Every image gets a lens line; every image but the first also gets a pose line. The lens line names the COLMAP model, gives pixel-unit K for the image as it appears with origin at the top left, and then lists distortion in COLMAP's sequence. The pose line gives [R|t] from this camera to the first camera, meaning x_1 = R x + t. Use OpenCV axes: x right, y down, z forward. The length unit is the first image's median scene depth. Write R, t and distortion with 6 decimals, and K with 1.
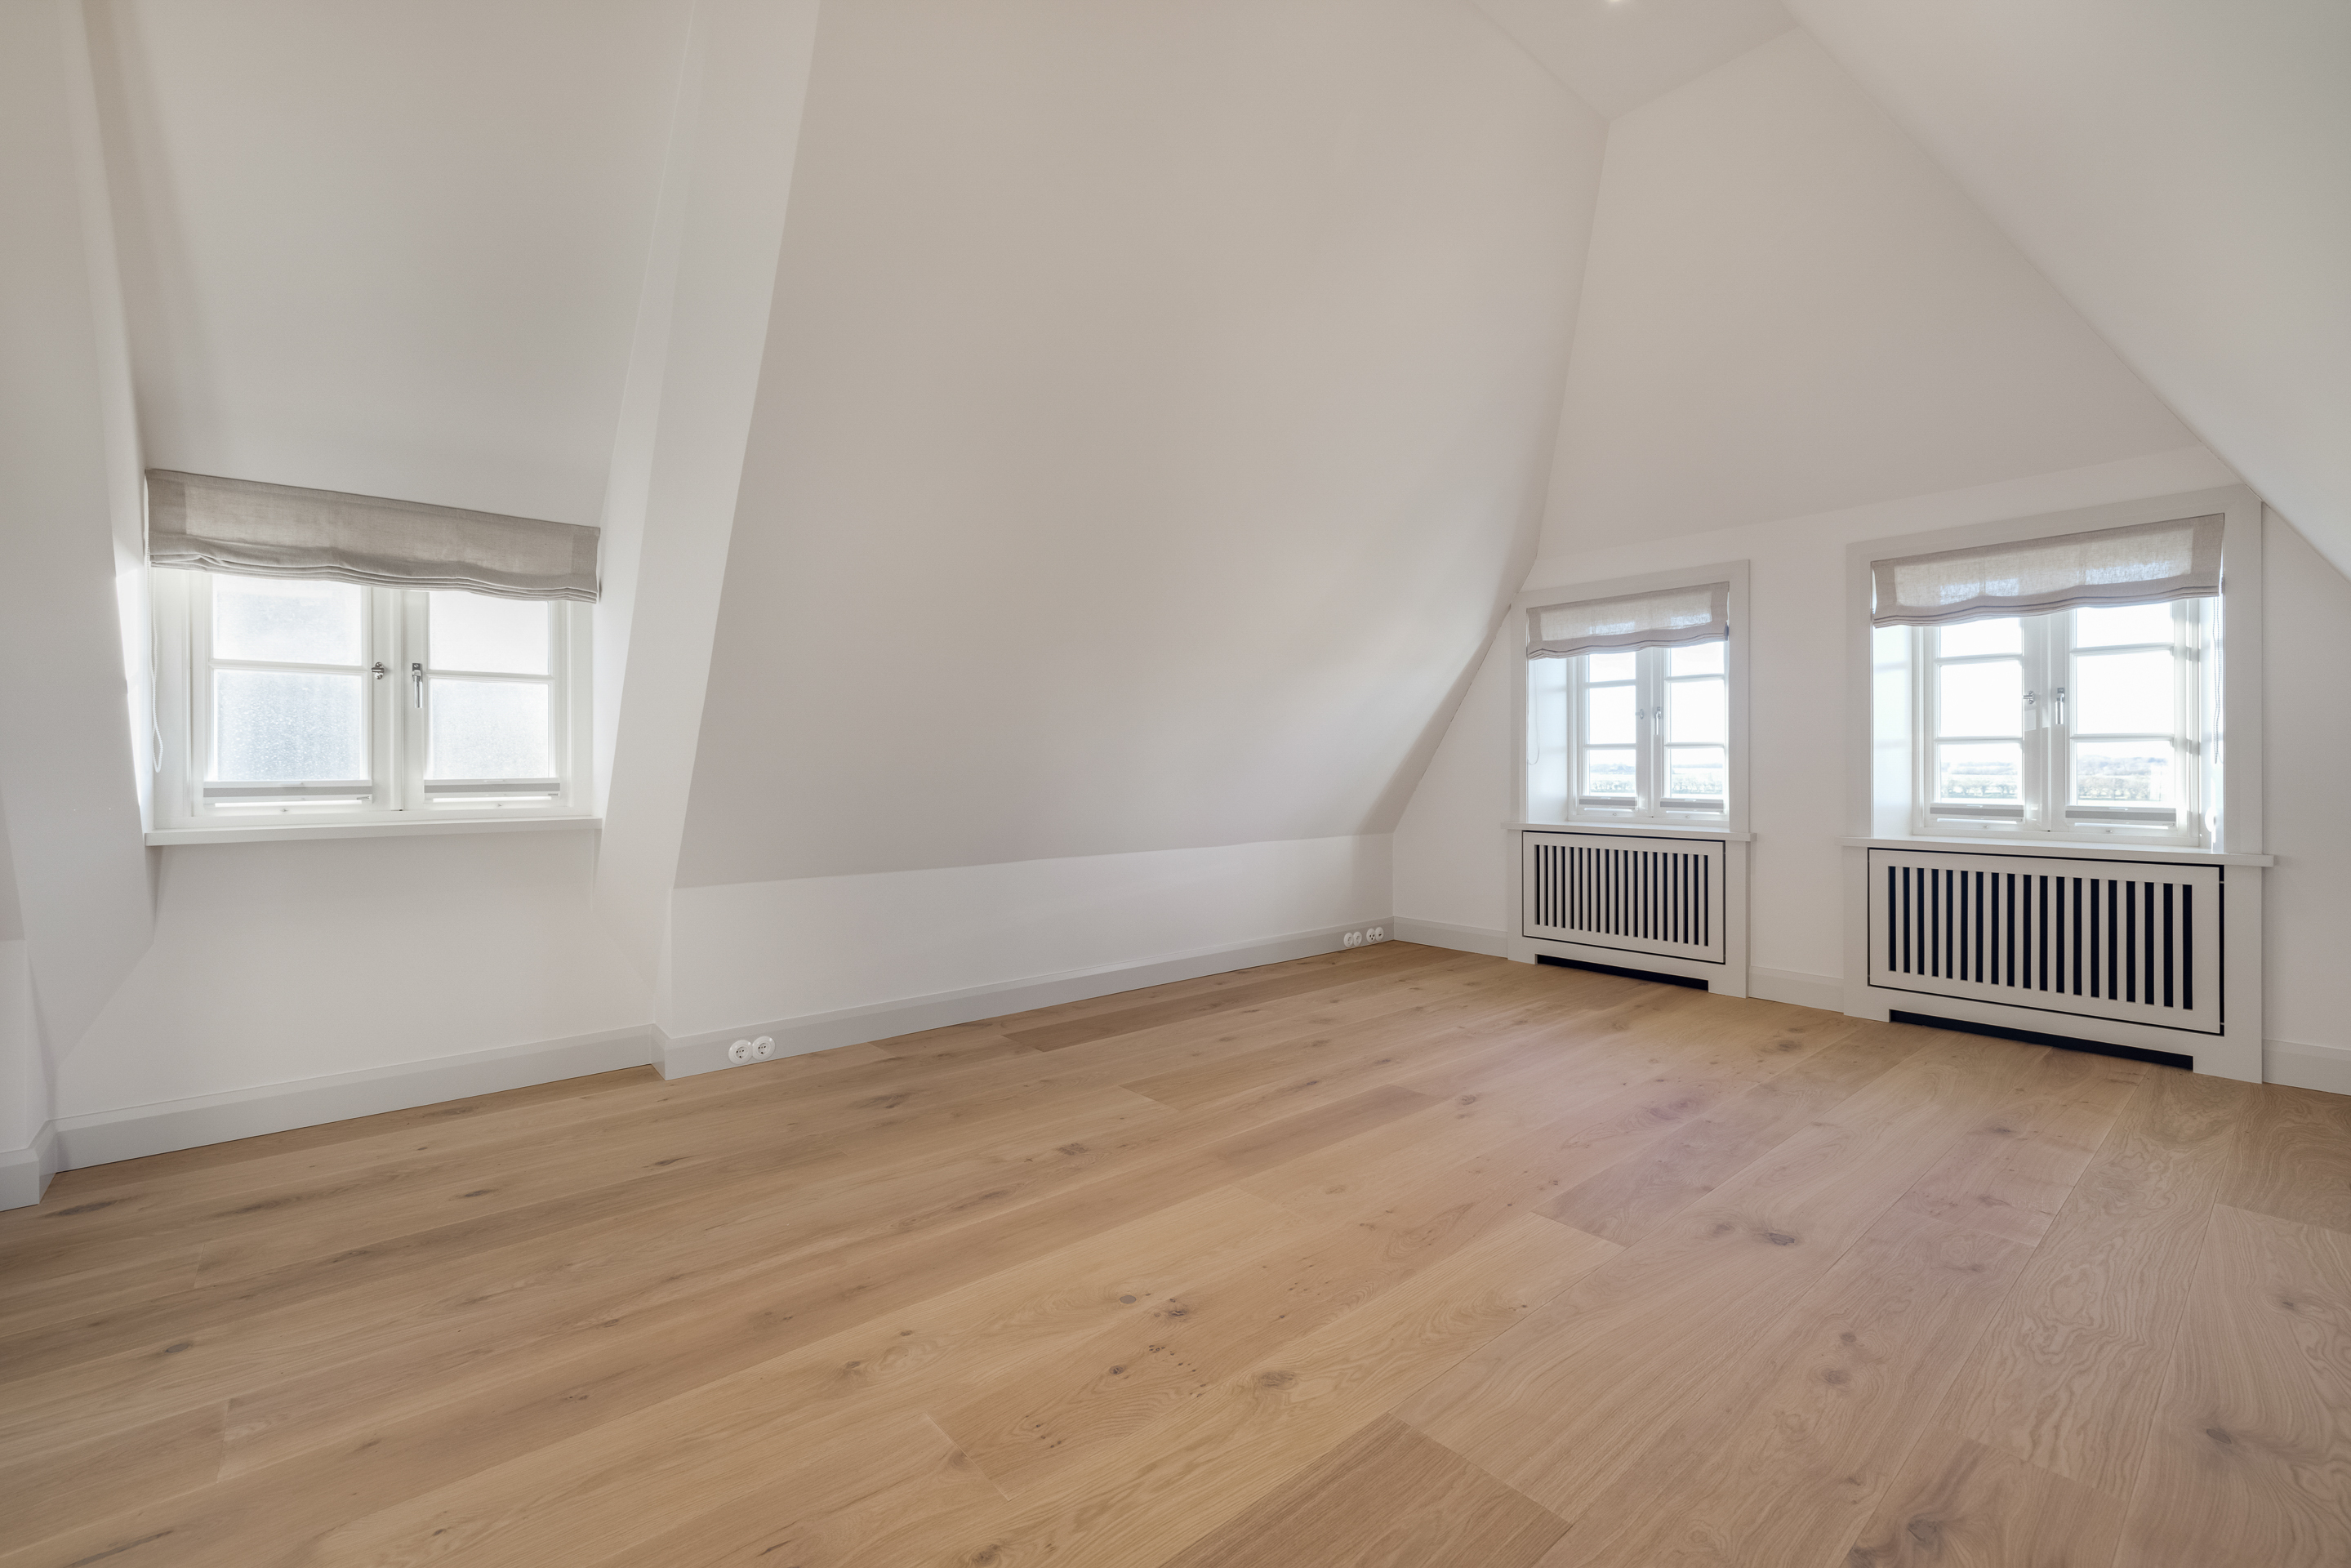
lens RADIAL K [[987.0, 0, 1175.5], [0, 987.0, 784.0], [0, 0, 1]] dist [0.009790, 0.000500]
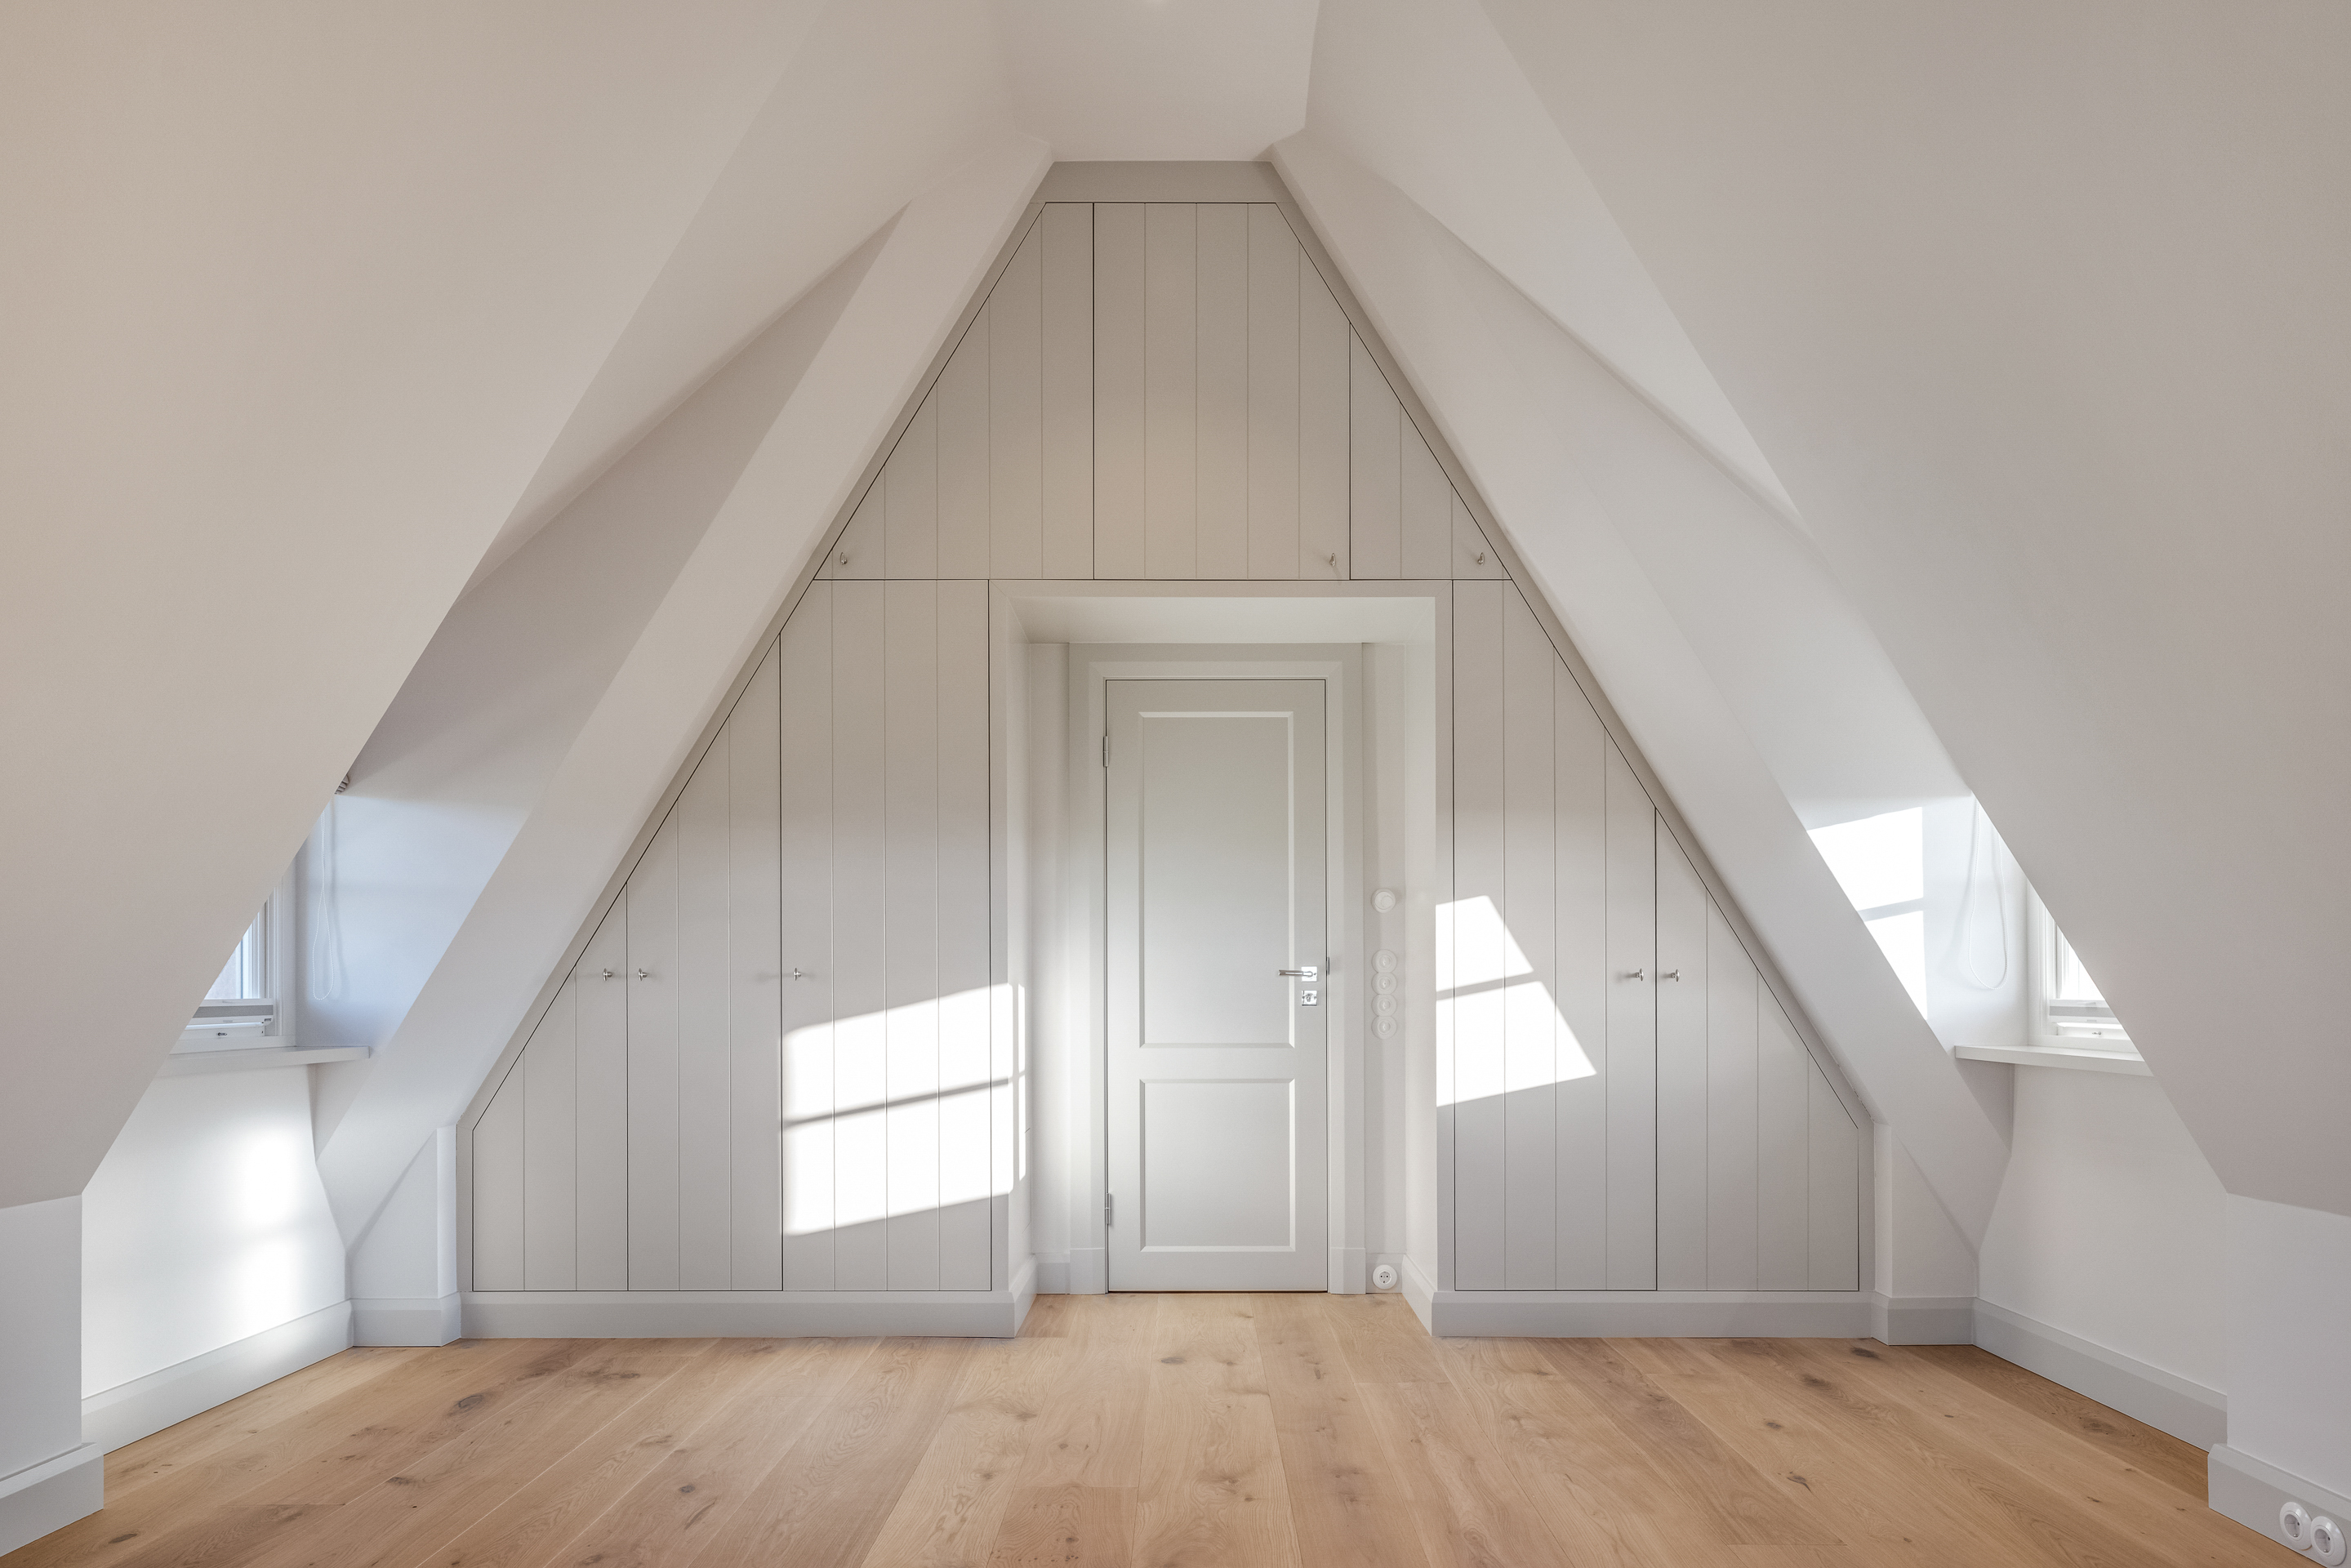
lens RADIAL K [[1335.9, 0, 1172.1], [0, 1335.9, 838.4], [0, 0, 1]] dist [0.001197, 0.000006]
pose [[-0.649079, -0.085707, -0.755878, 0.684367], [-0.010986, 0.994586, -0.103339, -0.015922], [0.760642, -0.058771, -0.646506, 1.369044]]
